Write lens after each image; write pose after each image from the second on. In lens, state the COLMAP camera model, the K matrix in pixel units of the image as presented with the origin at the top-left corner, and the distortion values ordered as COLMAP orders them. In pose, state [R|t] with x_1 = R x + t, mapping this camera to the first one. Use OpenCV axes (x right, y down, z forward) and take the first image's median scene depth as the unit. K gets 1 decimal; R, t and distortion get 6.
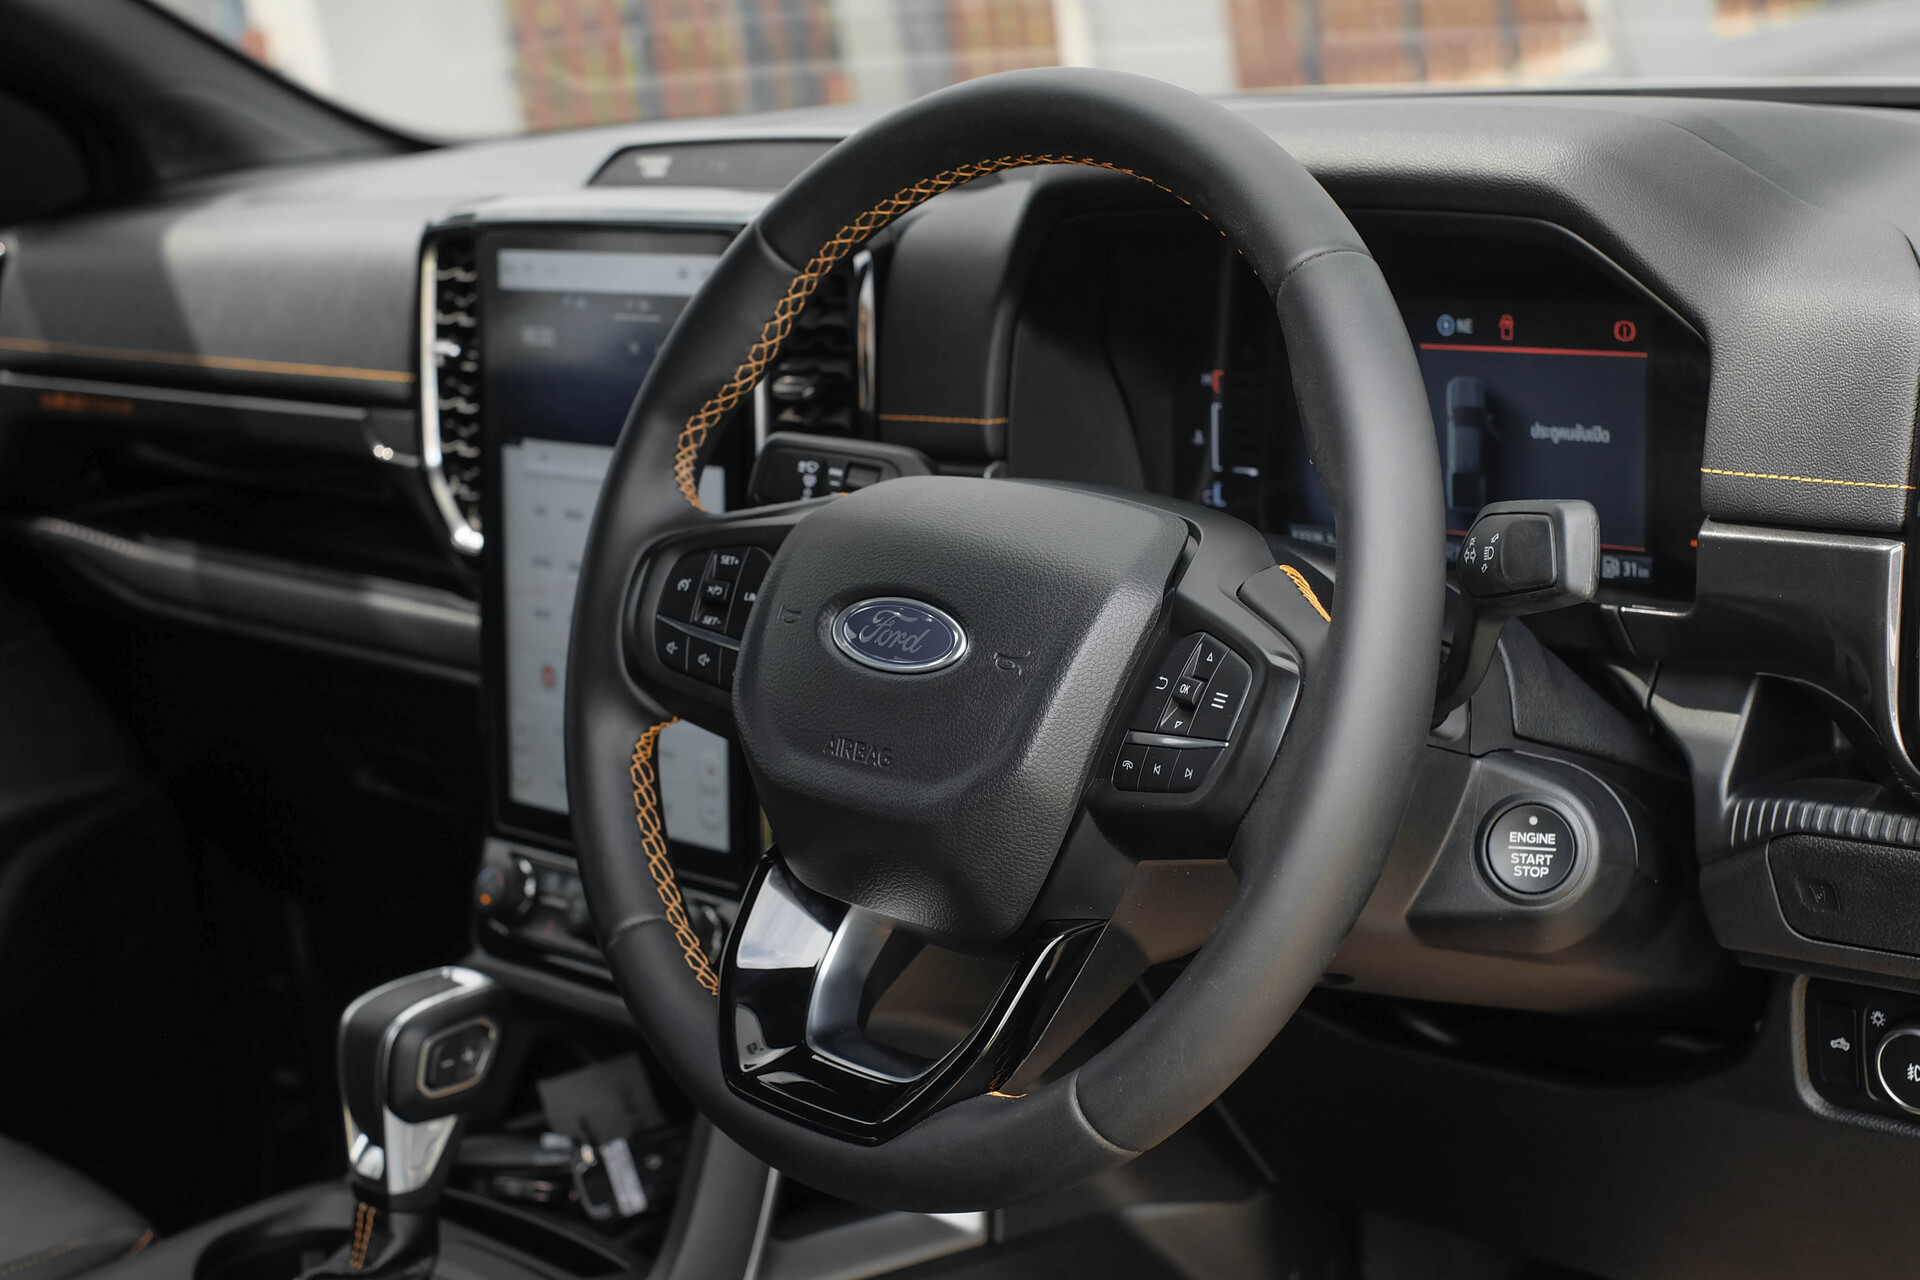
lens RADIAL K [[3001.3, 0, 959.1], [0, 3001.3, 569.0], [0, 0, 1]] dist [-0.050633, -0.037939]
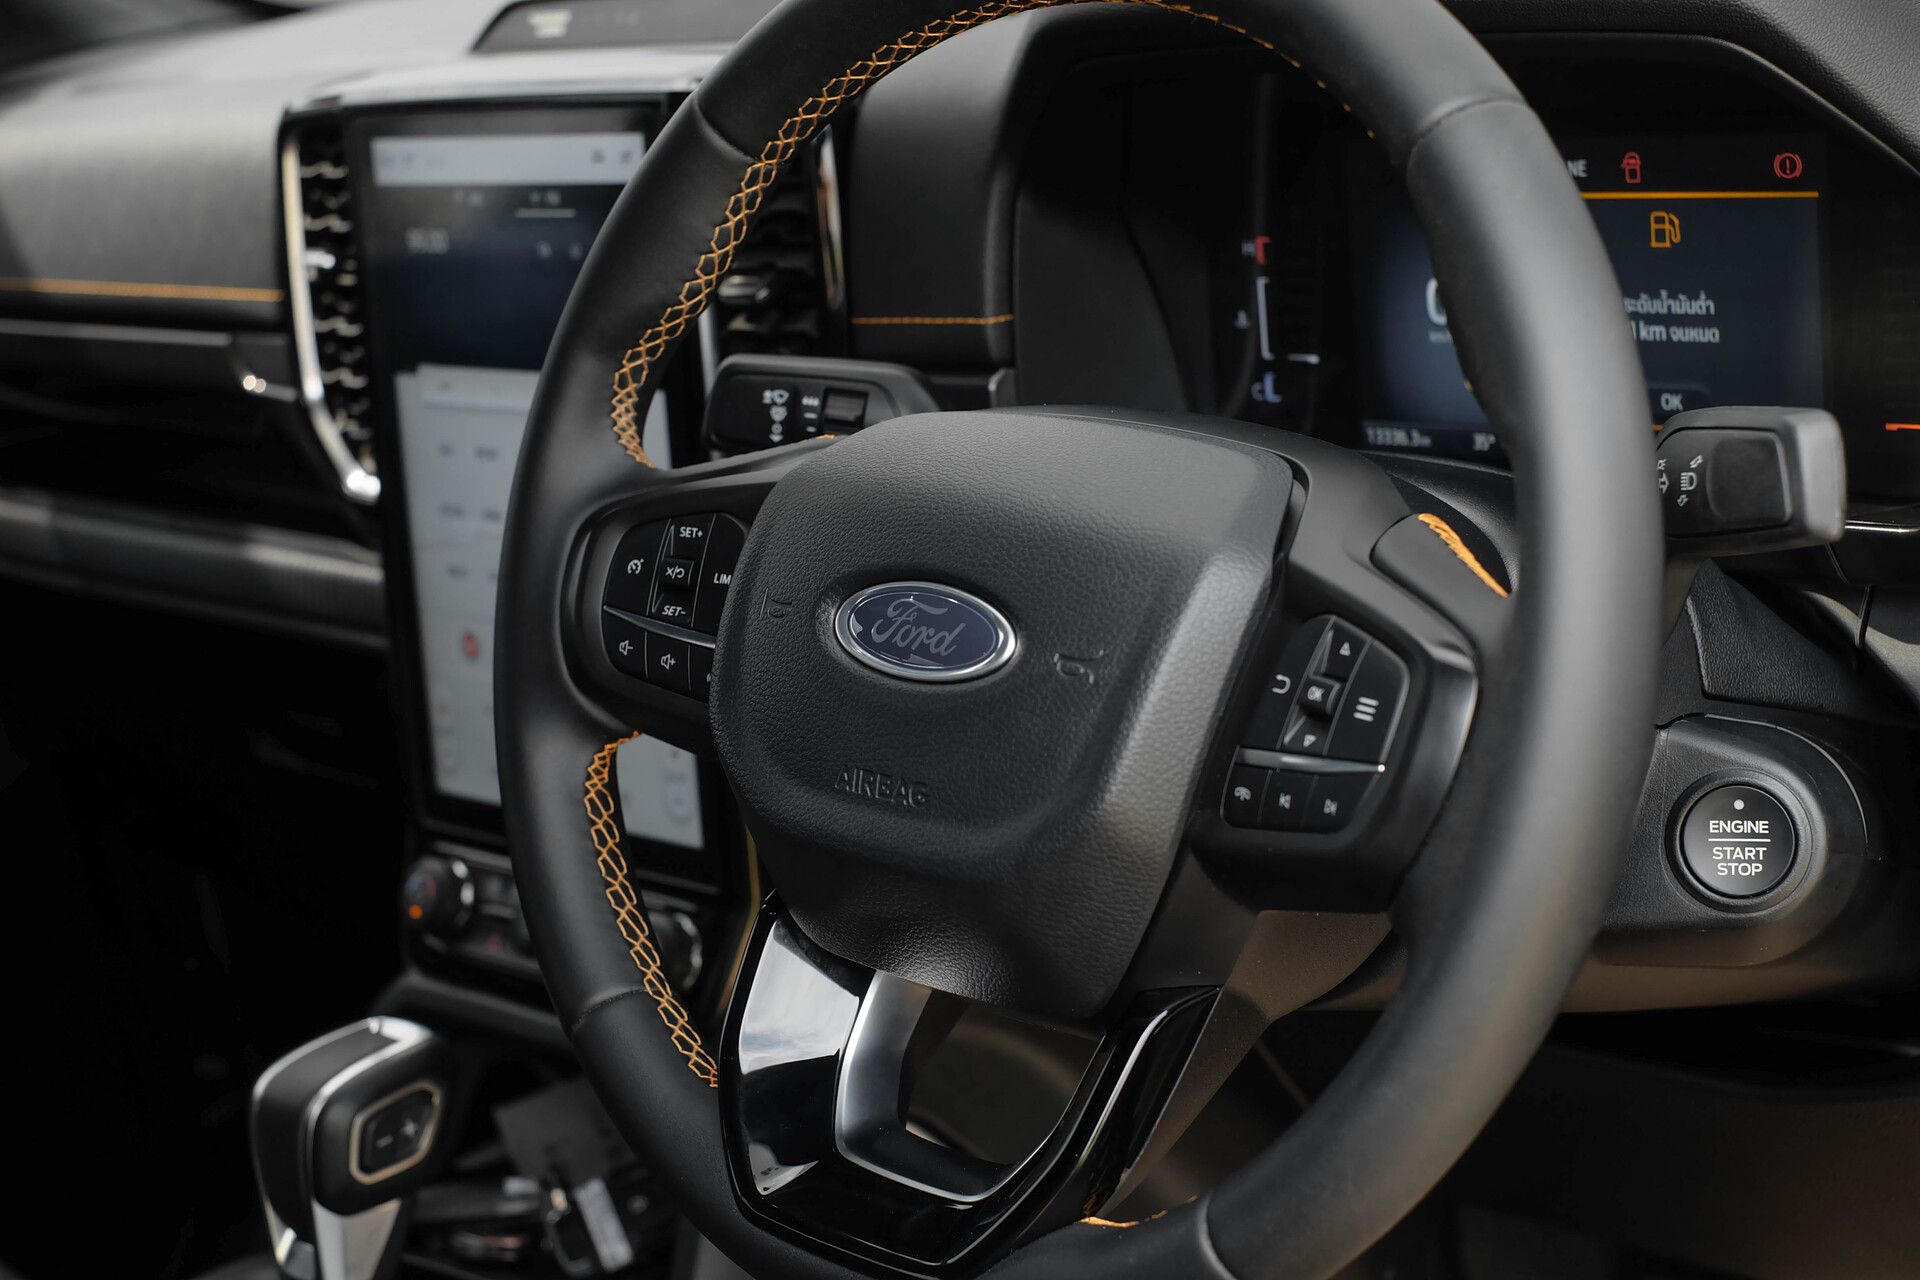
lens RADIAL K [[3001.3, 0, 959.1], [0, 3001.3, 569.0], [0, 0, 1]] dist [-0.050633, -0.037939]
pose [[0.997378, -0.067682, 0.025605, -0.026614], [0.065969, 0.995851, 0.062676, -0.037466], [-0.029741, -0.060822, 0.997705, 0.207513]]
